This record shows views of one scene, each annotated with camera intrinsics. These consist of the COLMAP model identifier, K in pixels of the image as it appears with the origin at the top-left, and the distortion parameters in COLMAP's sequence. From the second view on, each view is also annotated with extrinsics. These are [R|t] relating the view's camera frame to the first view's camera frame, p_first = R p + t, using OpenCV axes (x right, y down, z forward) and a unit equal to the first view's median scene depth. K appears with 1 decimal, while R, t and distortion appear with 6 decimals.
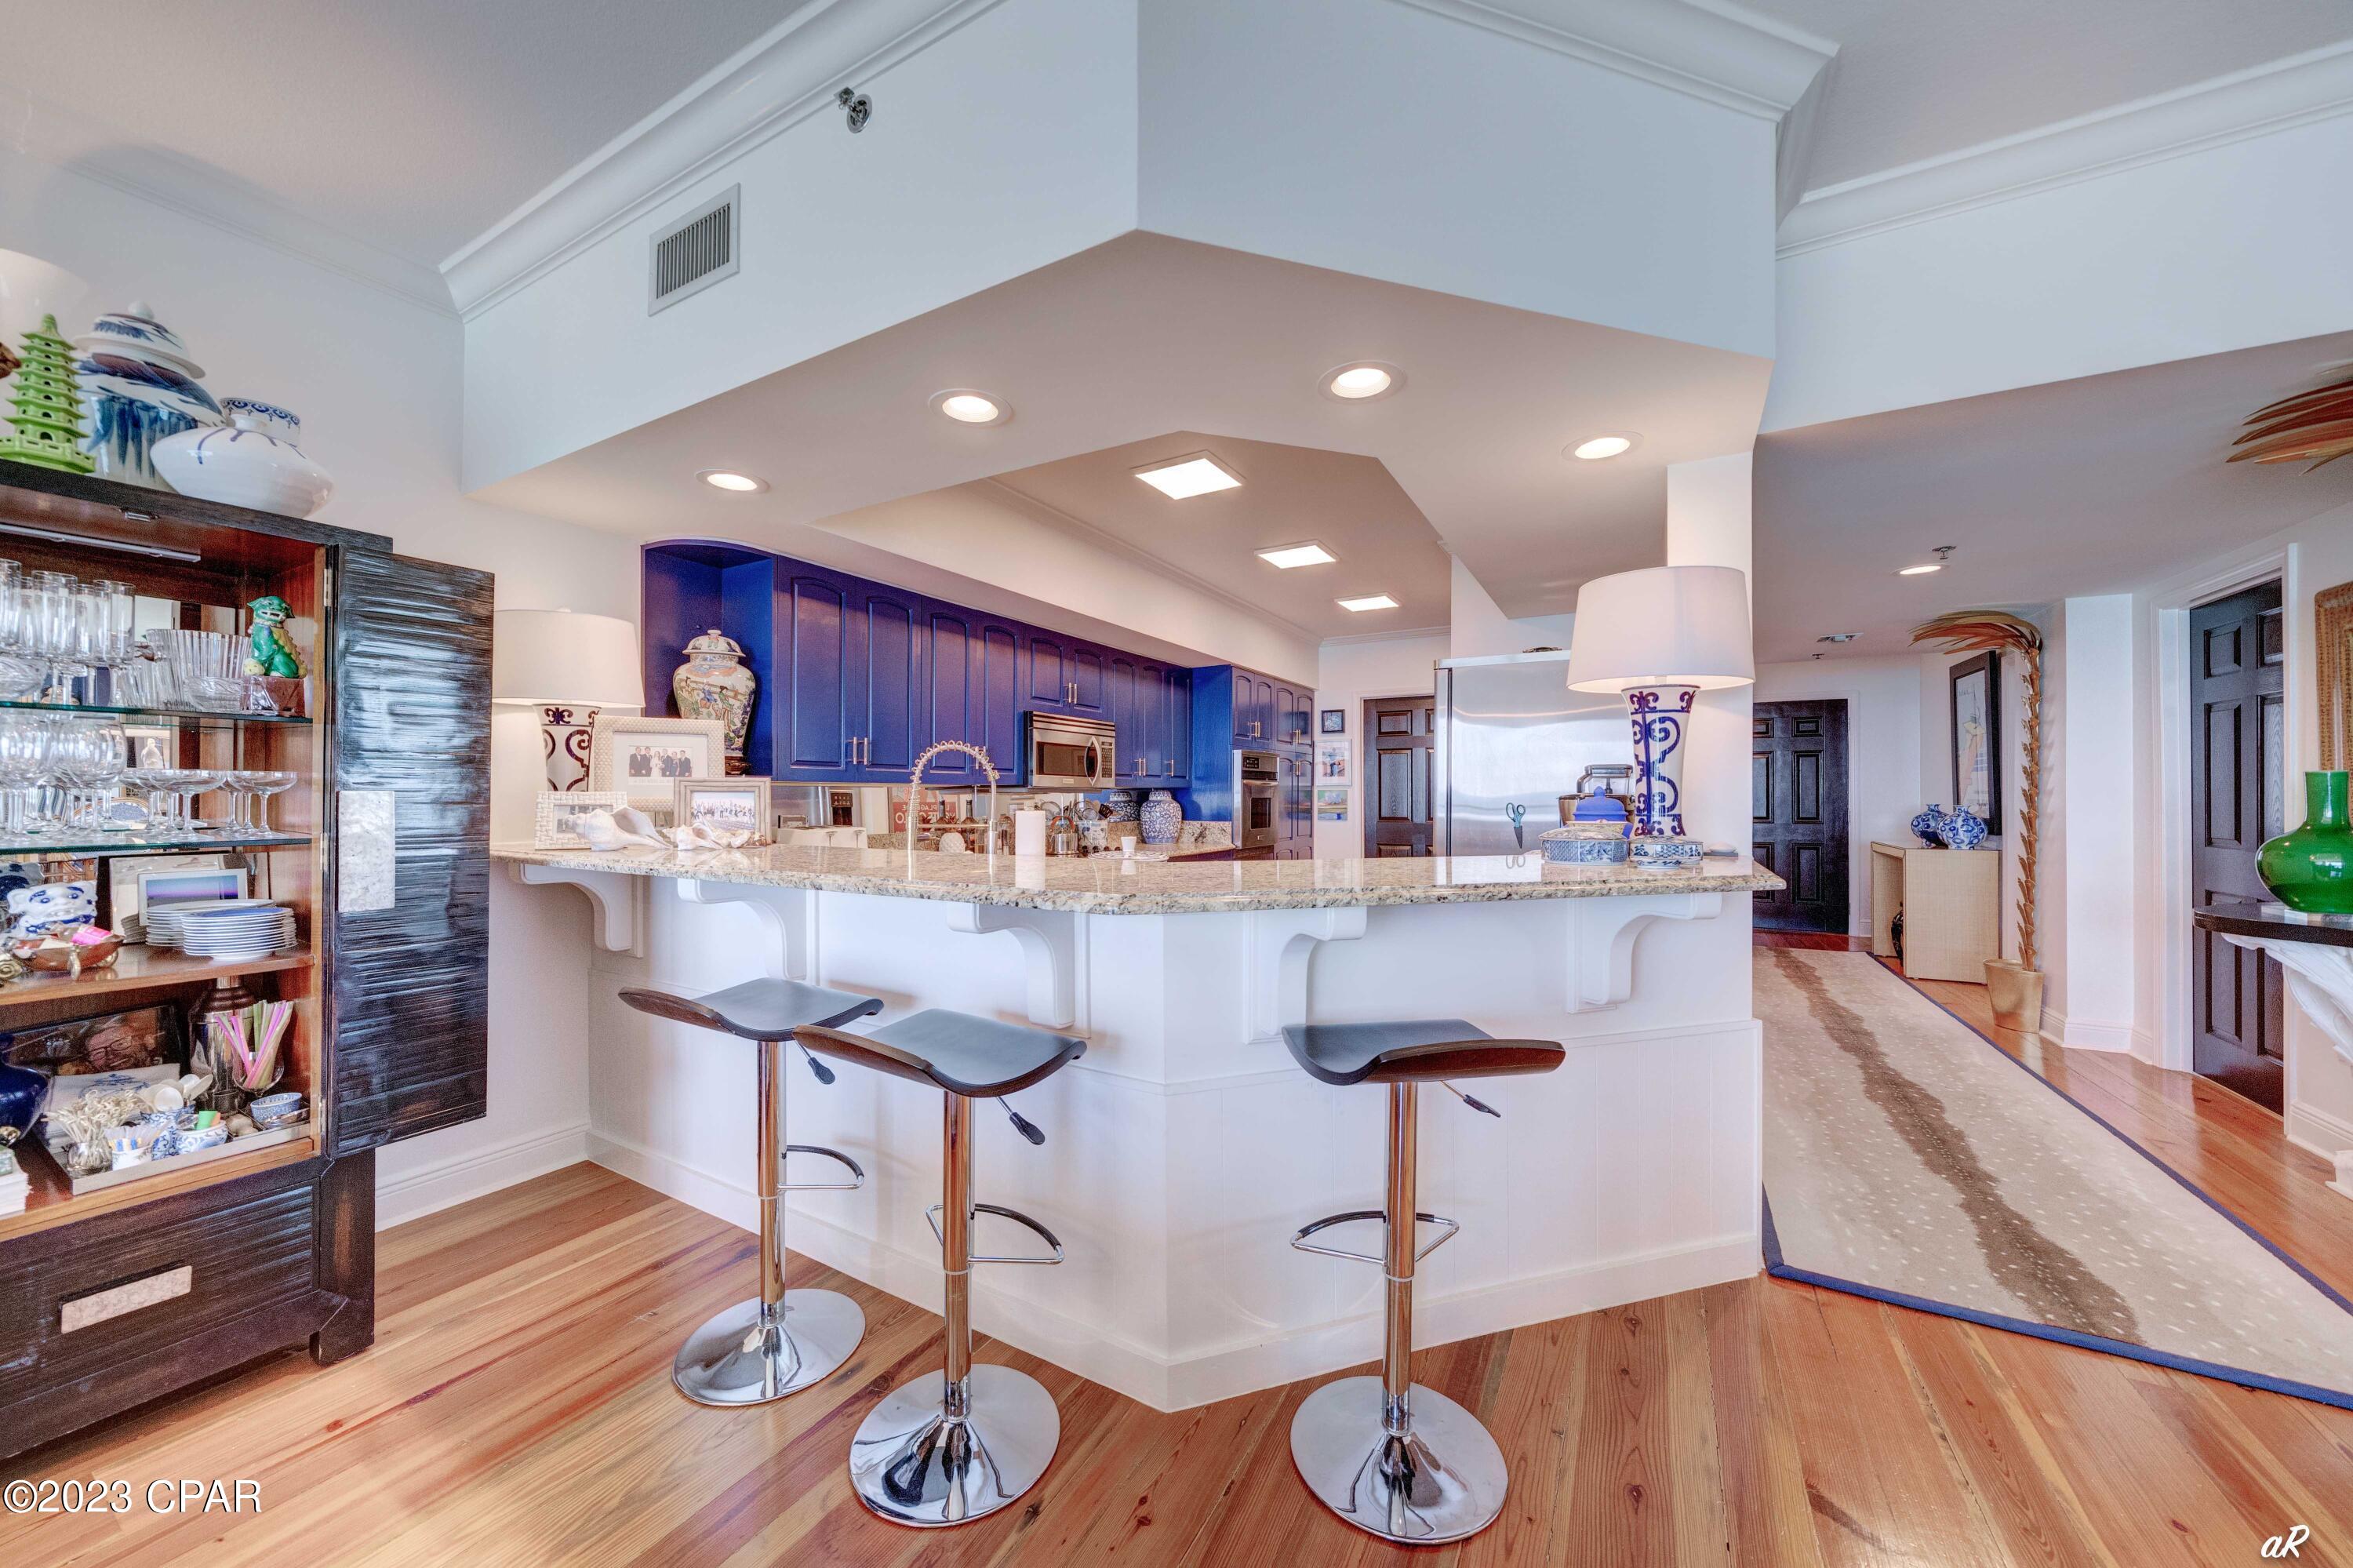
lens RADIAL K [[818.2, 0, 1165.2], [0, 818.2, 796.1], [0, 0, 1]] dist [-0.005861, 0.000220]
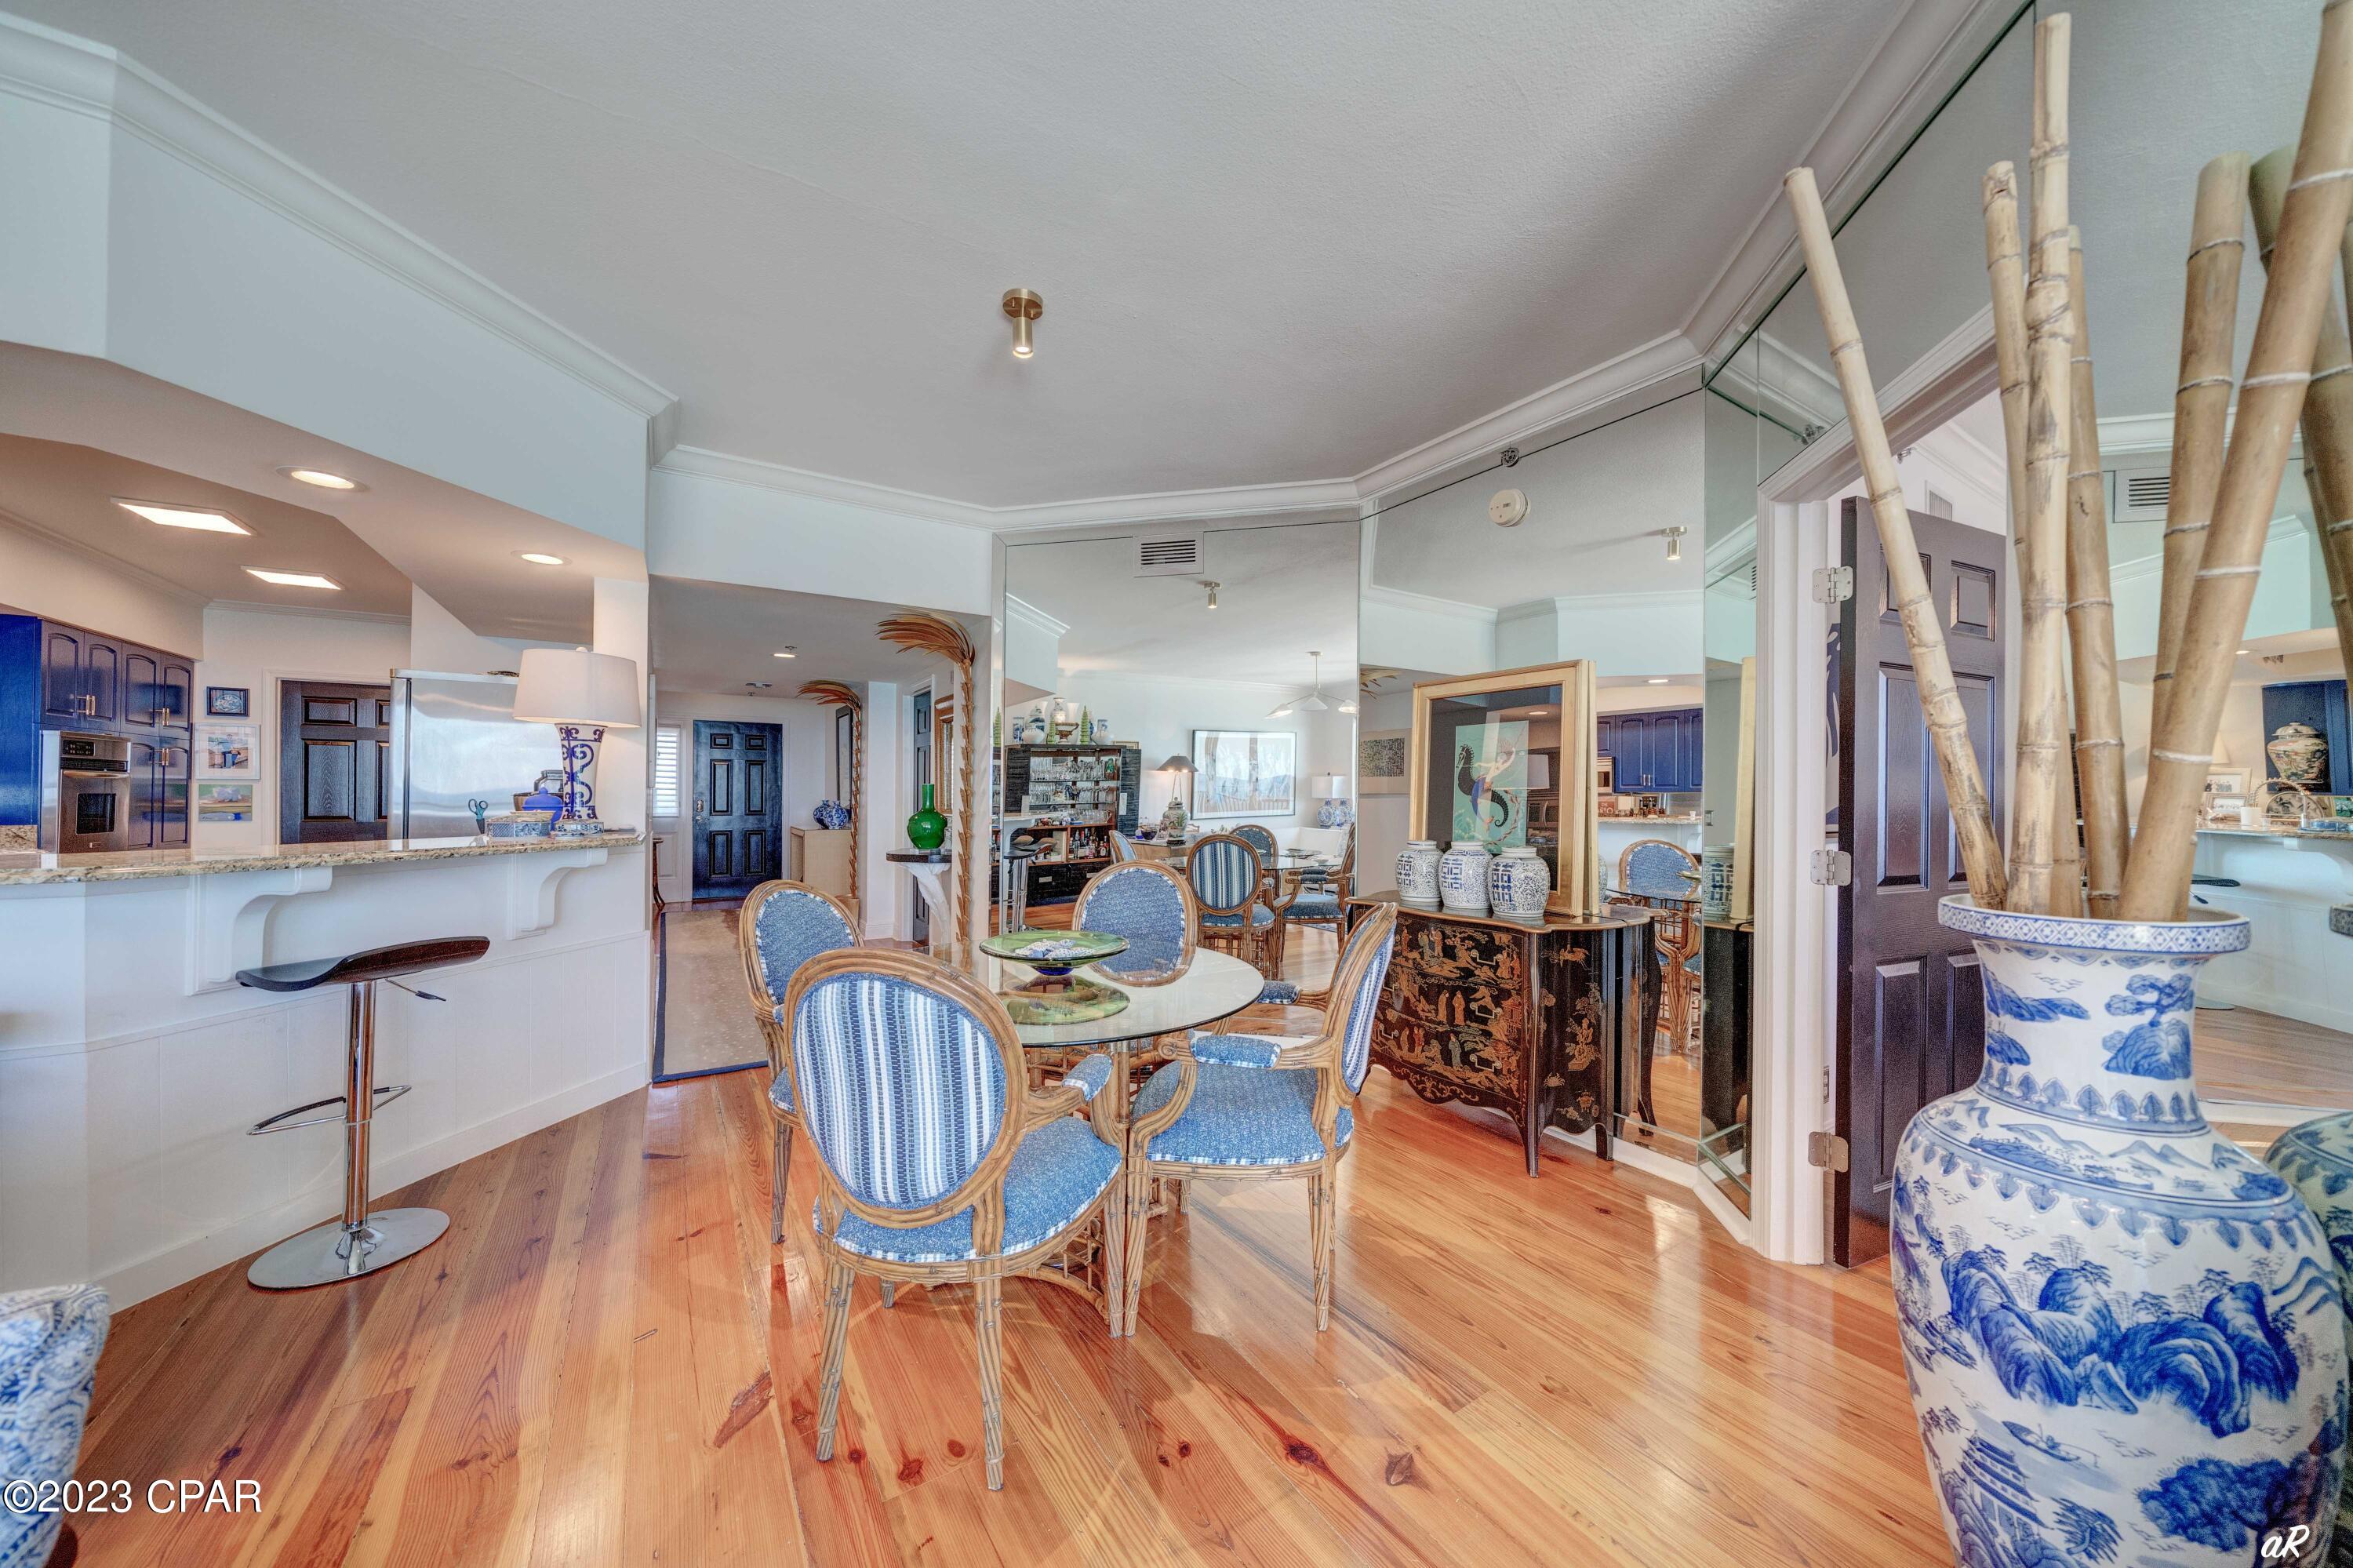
lens RADIAL K [[808.4, 0, 1170.6], [0, 808.4, 788.9], [0, 0, 1]] dist [-0.007262, -0.000157]
pose [[0.459396, 0.010102, 0.888174, -0.115293], [-0.004731, 0.999949, -0.008927, -0.000723], [-0.888219, -0.000101, 0.459421, -0.337937]]
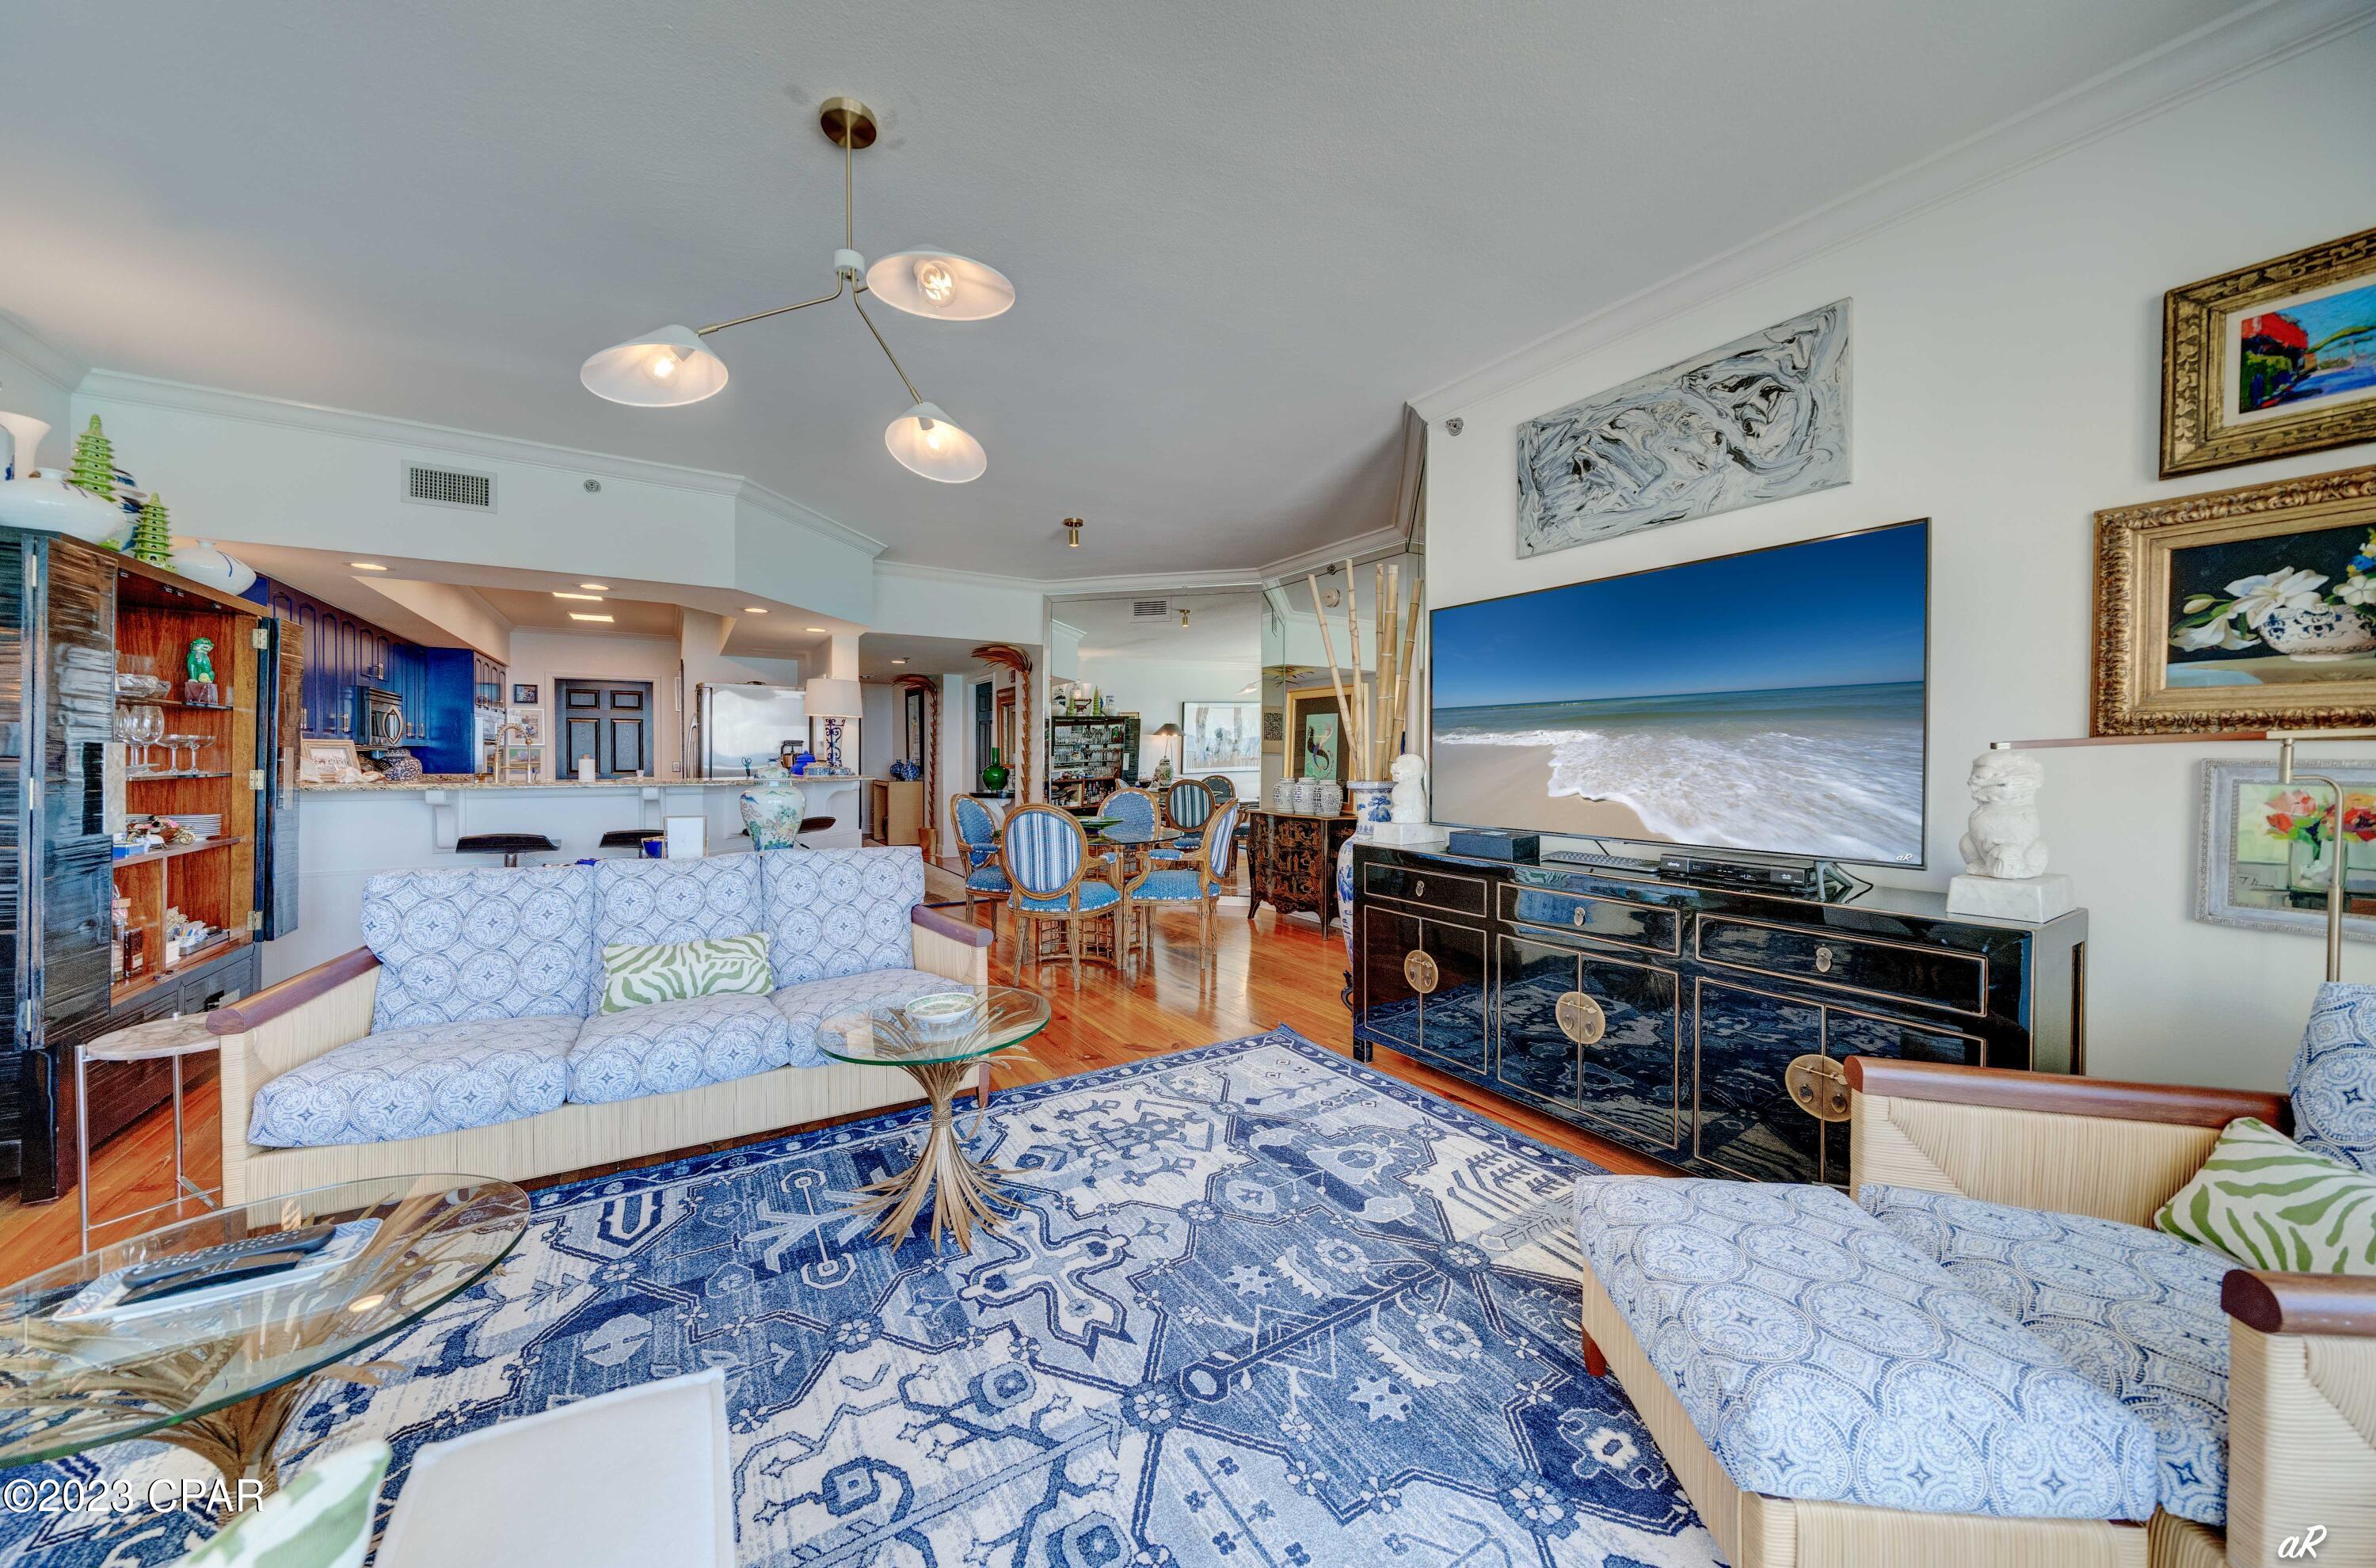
lens RADIAL K [[816.3, 0, 1196.6], [0, 816.3, 766.4], [0, 0, 1]] dist [-0.007262, -0.000157]
pose [[0.438205, -0.009407, 0.898826, -0.699568], [-0.001611, 0.999935, 0.011251, 0.004878], [-0.898874, -0.006379, 0.438162, -0.697876]]
